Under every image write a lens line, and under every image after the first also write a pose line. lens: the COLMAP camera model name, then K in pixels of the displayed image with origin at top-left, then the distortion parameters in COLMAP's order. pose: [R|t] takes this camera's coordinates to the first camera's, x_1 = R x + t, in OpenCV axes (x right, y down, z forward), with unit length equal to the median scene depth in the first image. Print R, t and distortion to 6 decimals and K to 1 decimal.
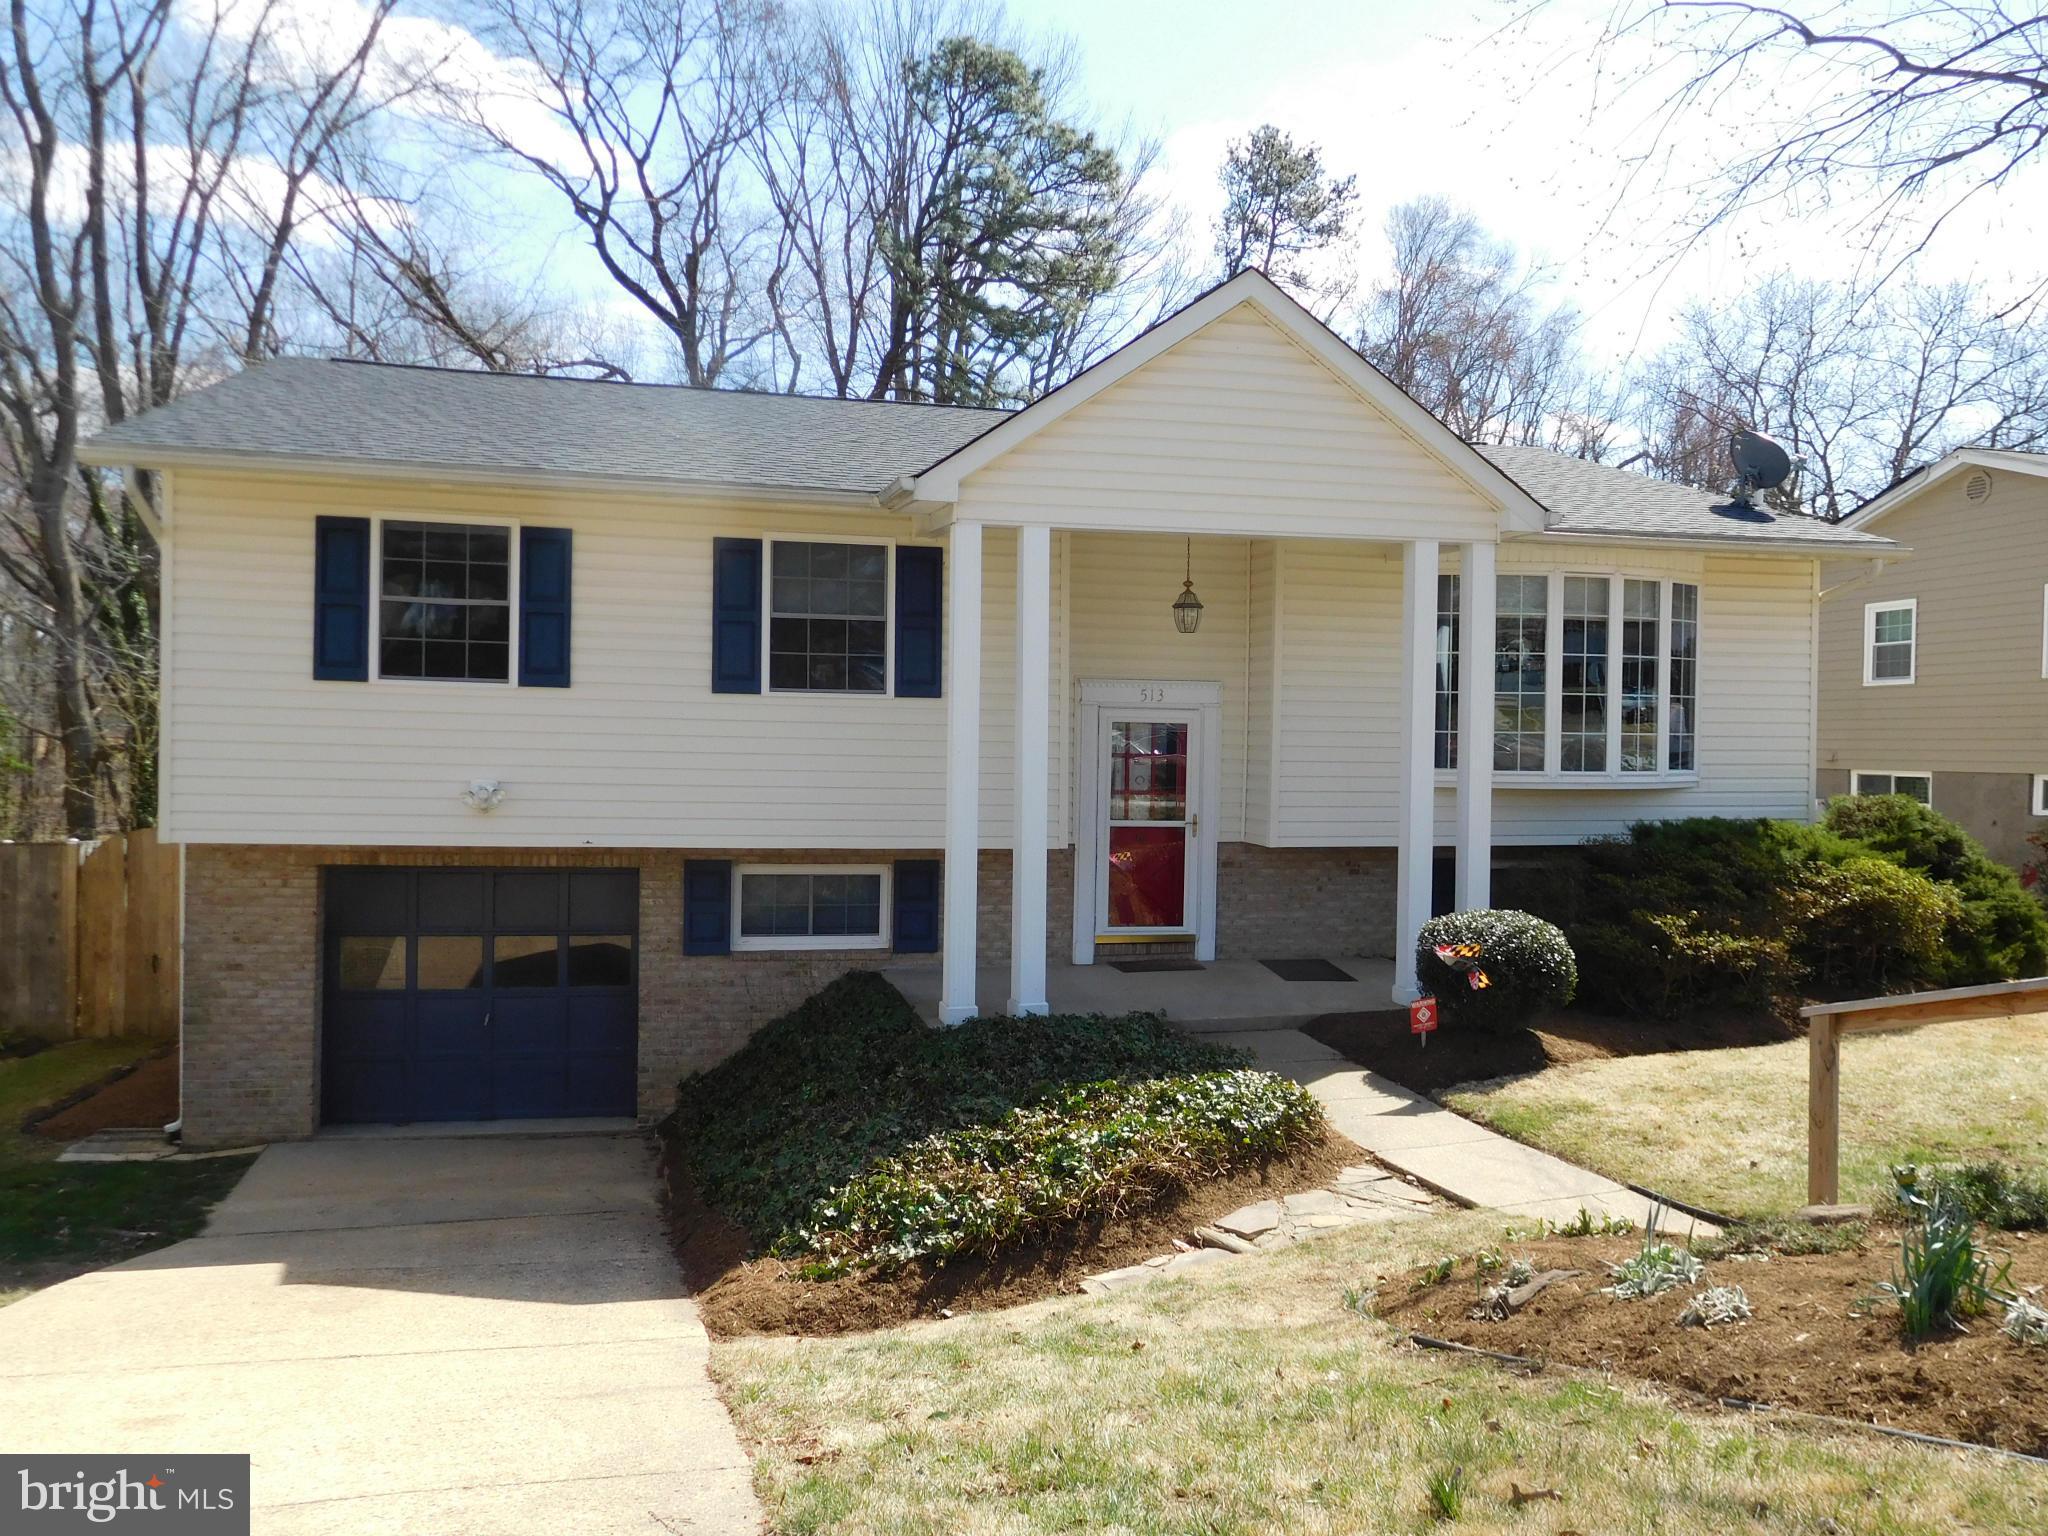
lens RADIAL K [[1519.3, 0, 1022.9], [0, 1519.3, 764.6], [0, 0, 1]] dist [-0.005435, 0.002967]
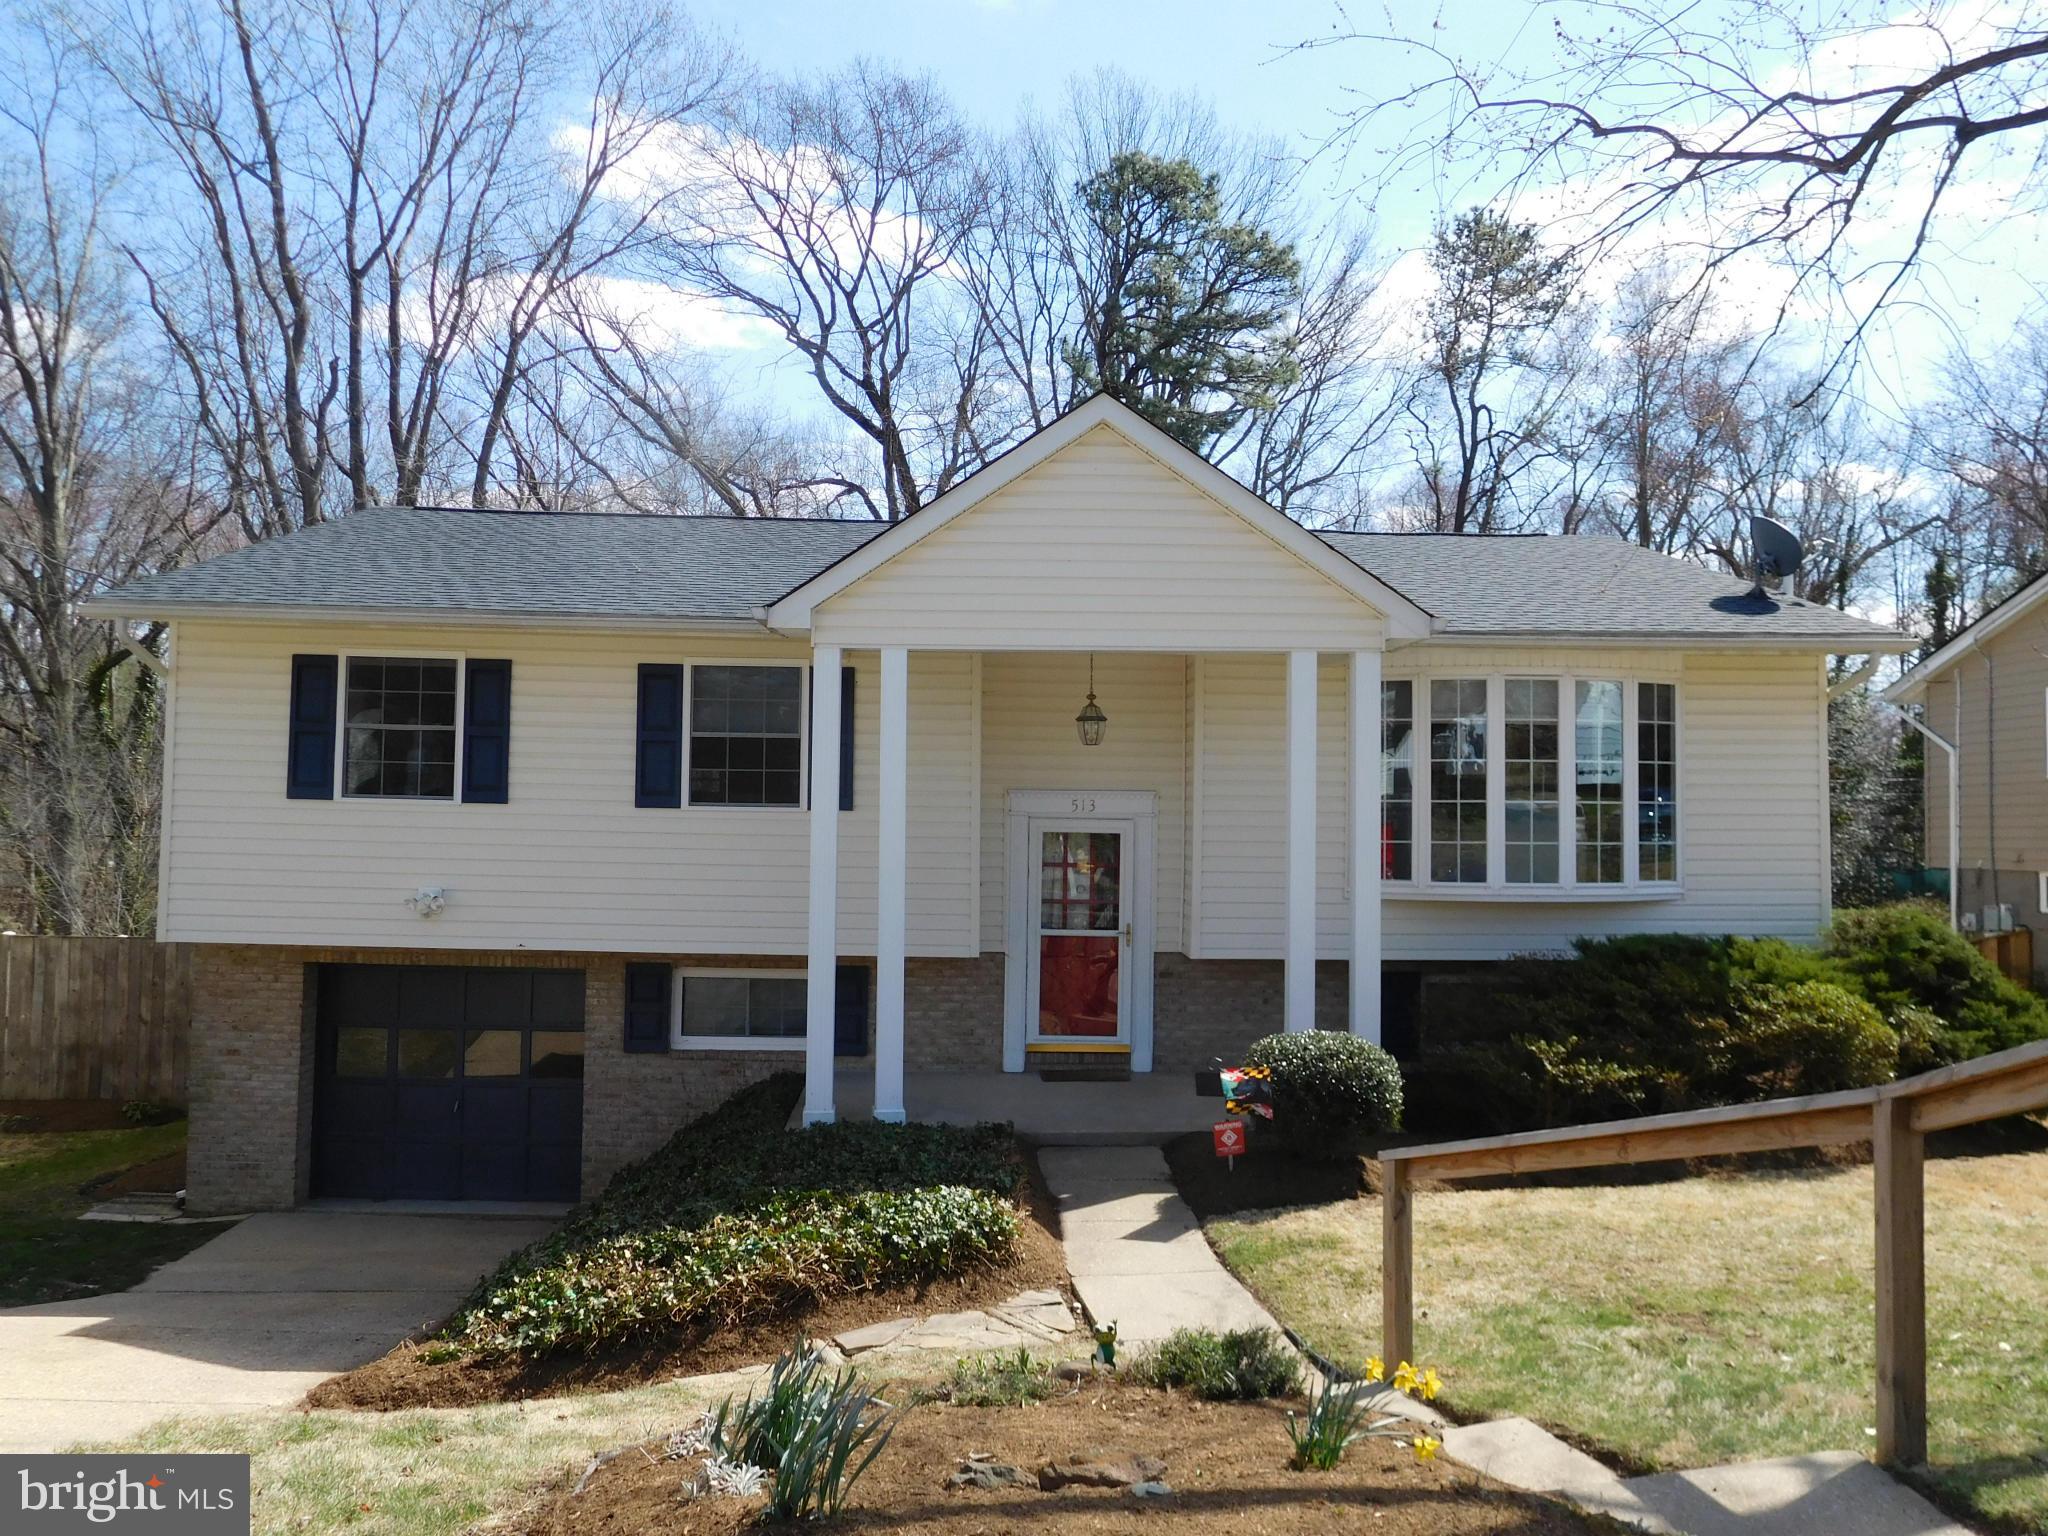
lens RADIAL K [[1519.3, 0, 969.9], [0, 1519.3, 766.7], [0, 0, 1]] dist [-0.005435, 0.002967]
pose [[0.978394, -0.010687, -0.206471, 0.247123], [-0.001732, 0.998205, -0.059870, -0.011898], [0.206740, 0.058934, 0.976619, -0.003055]]
